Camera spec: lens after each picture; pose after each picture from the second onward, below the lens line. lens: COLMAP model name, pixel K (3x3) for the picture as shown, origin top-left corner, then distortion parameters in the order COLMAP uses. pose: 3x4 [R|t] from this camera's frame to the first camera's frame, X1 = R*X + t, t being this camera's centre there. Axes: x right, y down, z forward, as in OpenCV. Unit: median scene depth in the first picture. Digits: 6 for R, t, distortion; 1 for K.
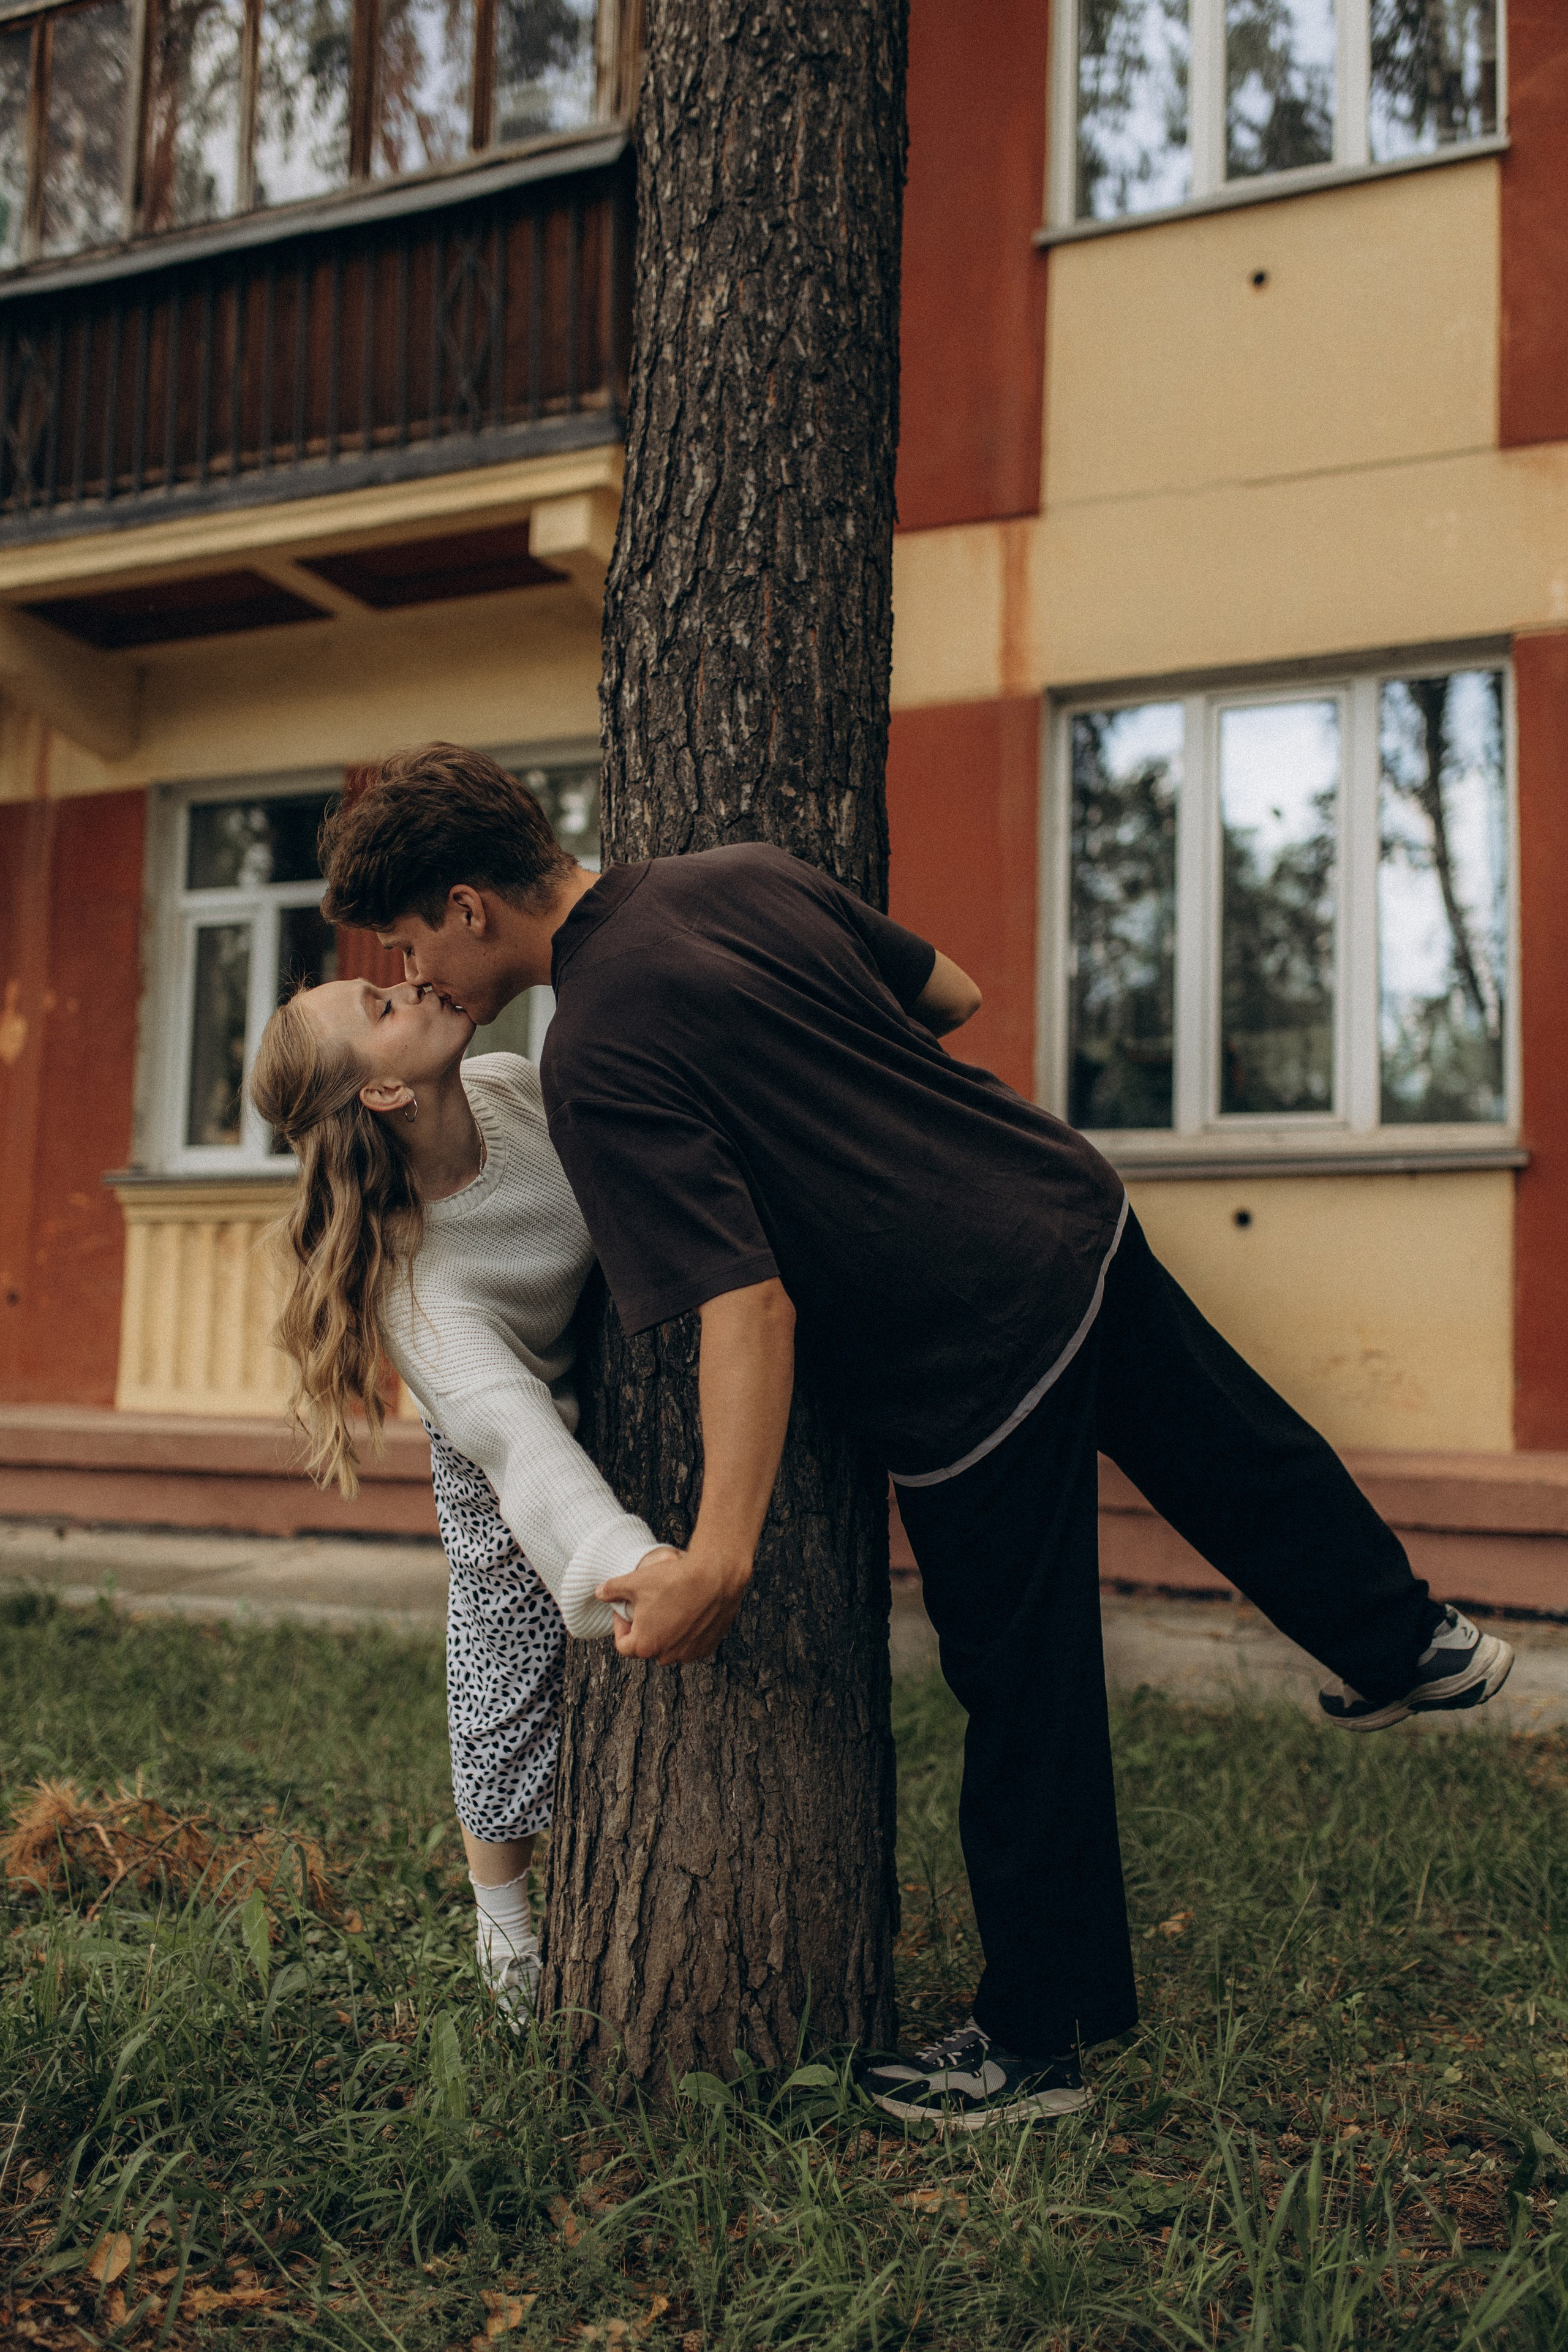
lens RADIAL K [[2304.1, 0, 749.9], [0, 2304.1, 1193.5], [0, 0, 1]] dist [0.062714, -0.113159]
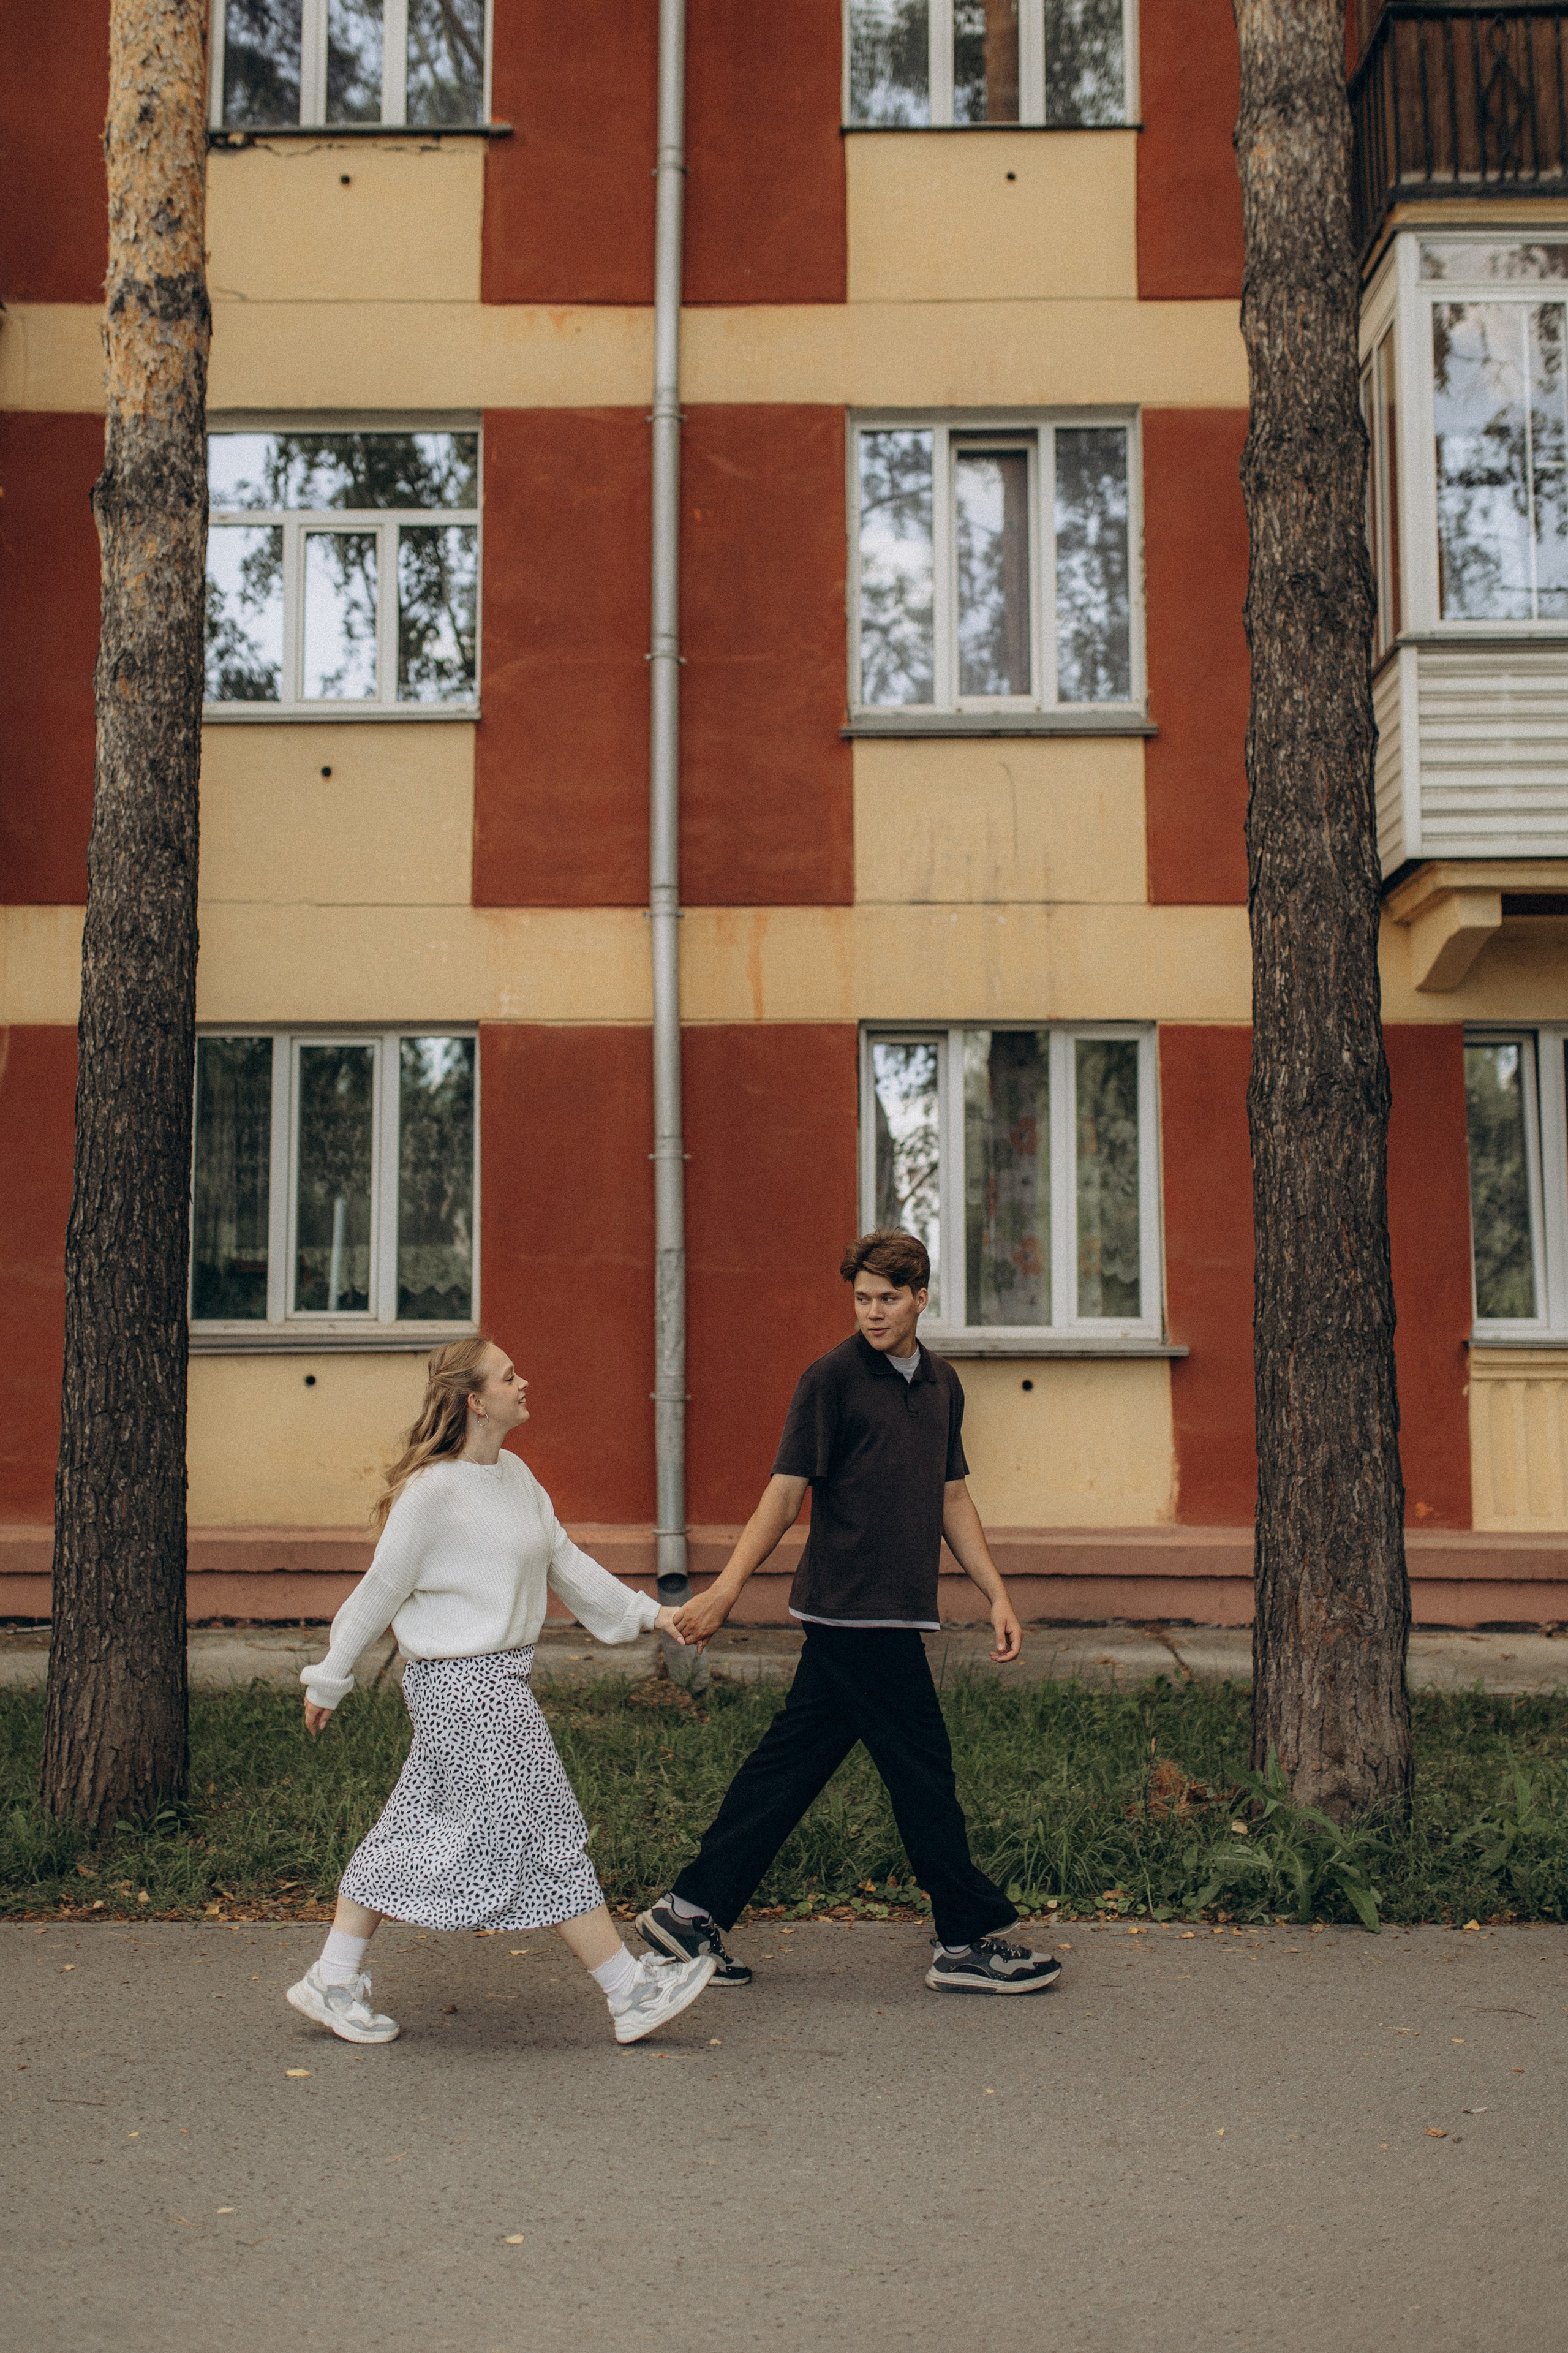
lens RADIAL K [[2441.5, 0, 830.0], [0, 2441.5, 1147.1], [0, 0, 1]] dist [0.076467, -0.171502]
pose [[0.908911, 0.016762, 0.416654, -0.417431], [-0.010714, 0.999801, -0.016849, -0.317743], [-0.416853, 0.010850, 0.908909, -1.702639]]
